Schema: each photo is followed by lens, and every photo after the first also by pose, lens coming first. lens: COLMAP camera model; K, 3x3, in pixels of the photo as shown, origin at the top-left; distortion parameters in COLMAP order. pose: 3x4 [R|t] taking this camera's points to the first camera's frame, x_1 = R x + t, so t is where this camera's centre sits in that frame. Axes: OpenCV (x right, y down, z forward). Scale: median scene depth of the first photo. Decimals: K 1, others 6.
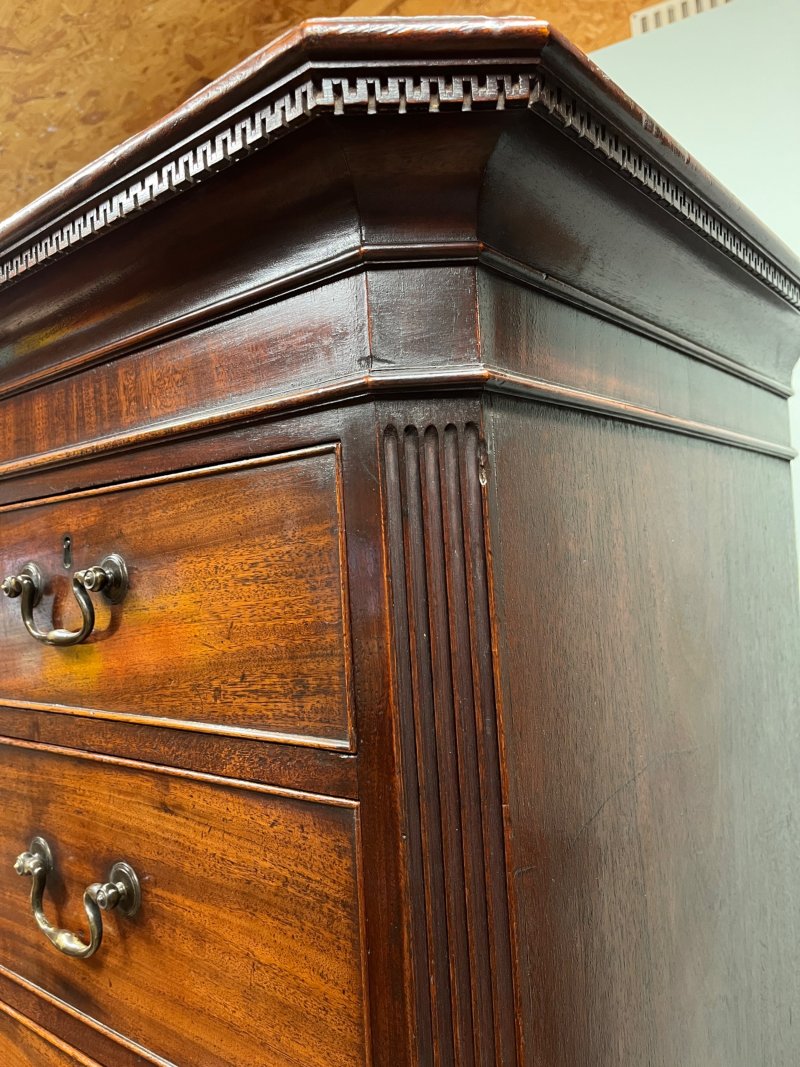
lens RADIAL K [[817.6, 0, 389.7], [0, 817.6, 525.8], [0, 0, 1]] dist [0.058044, -0.082311]
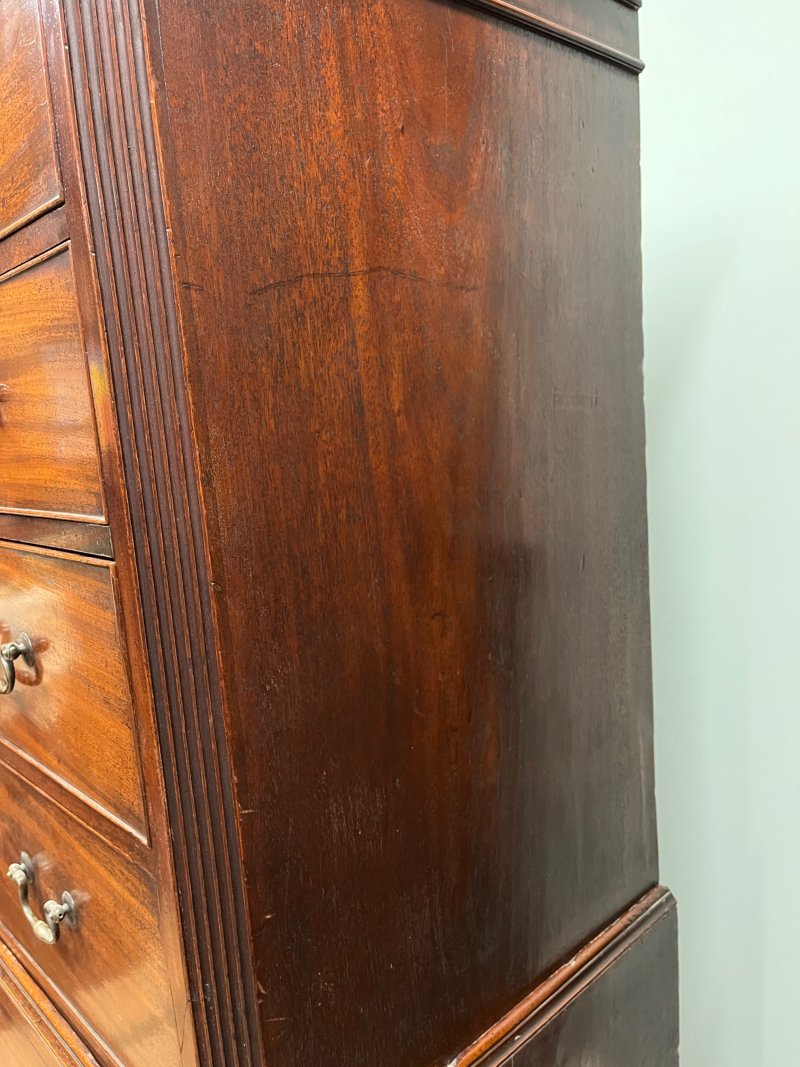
lens RADIAL K [[817.6, 0, 396.8], [0, 817.6, 535.0], [0, 0, 1]] dist [0.058044, -0.082311]
pose [[0.990980, -0.004357, -0.133936, 0.602713], [0.032157, 0.978000, 0.206112, 0.487331], [0.130091, -0.208560, 0.969319, -0.289796]]
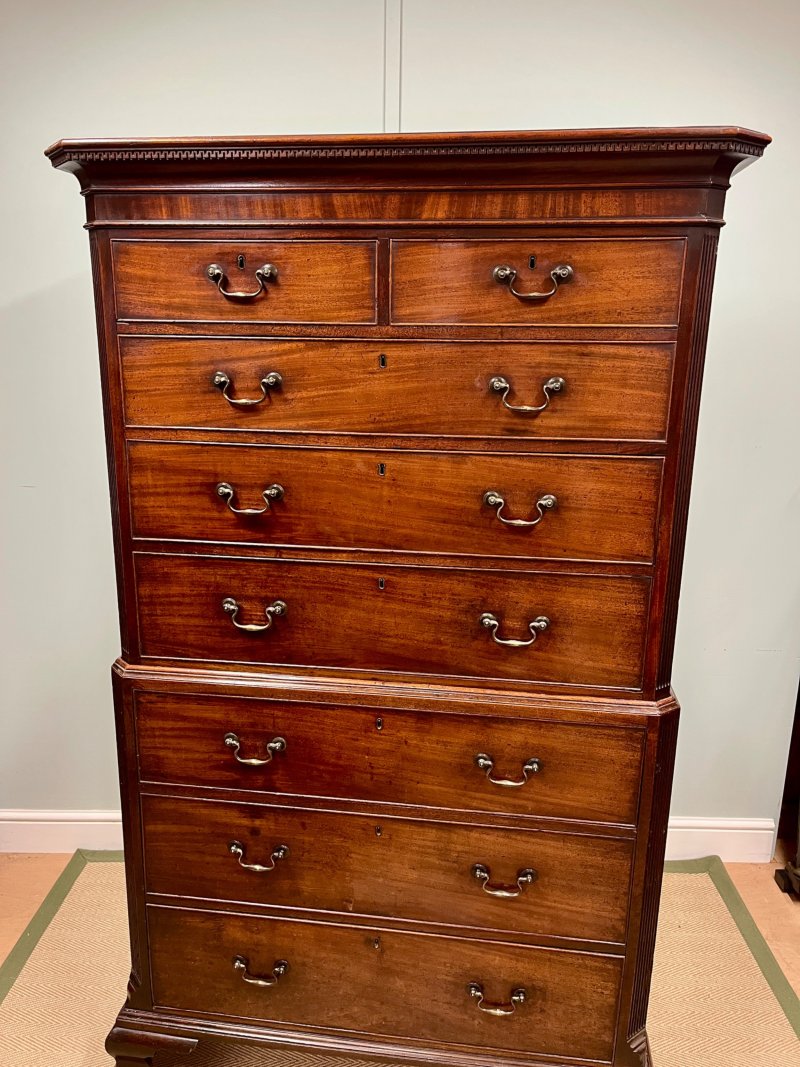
lens RADIAL K [[817.6, 0, 392.8], [0, 817.6, 534.0], [0, 0, 1]] dist [0.058044, -0.082311]
pose [[0.848050, -0.074649, 0.524632, -2.827983], [-0.080668, 0.960304, 0.267038, 0.254292], [-0.523740, -0.268783, 0.808364, -1.410423]]
